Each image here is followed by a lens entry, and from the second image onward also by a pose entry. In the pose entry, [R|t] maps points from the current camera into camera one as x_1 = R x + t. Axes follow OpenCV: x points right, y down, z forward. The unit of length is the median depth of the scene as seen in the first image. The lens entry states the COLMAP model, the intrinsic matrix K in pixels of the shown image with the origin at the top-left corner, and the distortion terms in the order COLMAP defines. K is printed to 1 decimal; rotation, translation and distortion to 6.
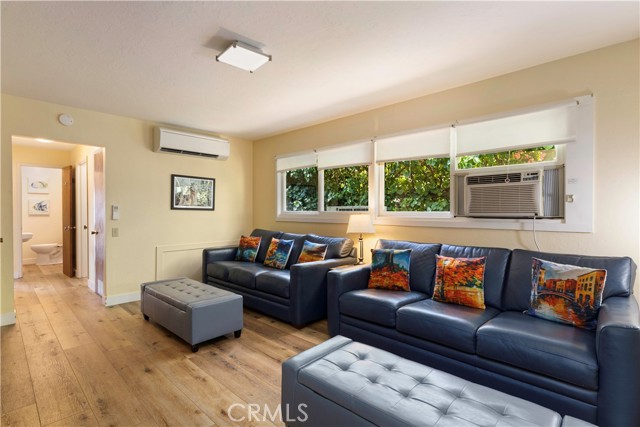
lens RADIAL K [[310.9, 0, 323.3], [0, 310.9, 212.1], [0, 0, 1]] dist [0.000593, 0.000025]
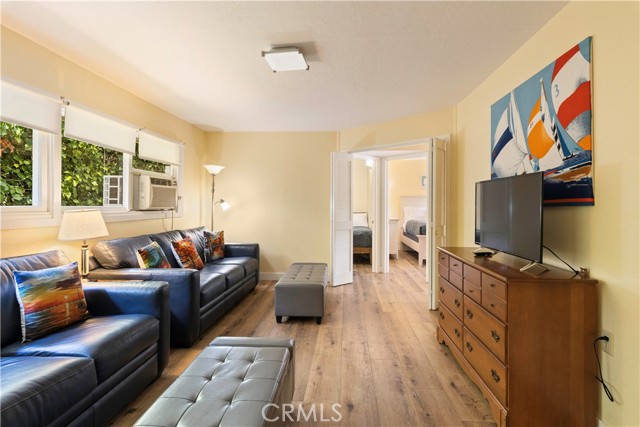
lens RADIAL K [[320.2, 0, 321.8], [0, 320.2, 206.0], [0, 0, 1]] dist [-0.000582, -0.000068]
pose [[-0.632838, 0.000343, 0.774284, -1.121351], [0.004244, 0.999986, 0.003026, -0.003024], [-0.774273, 0.005201, -0.632831, 1.533349]]
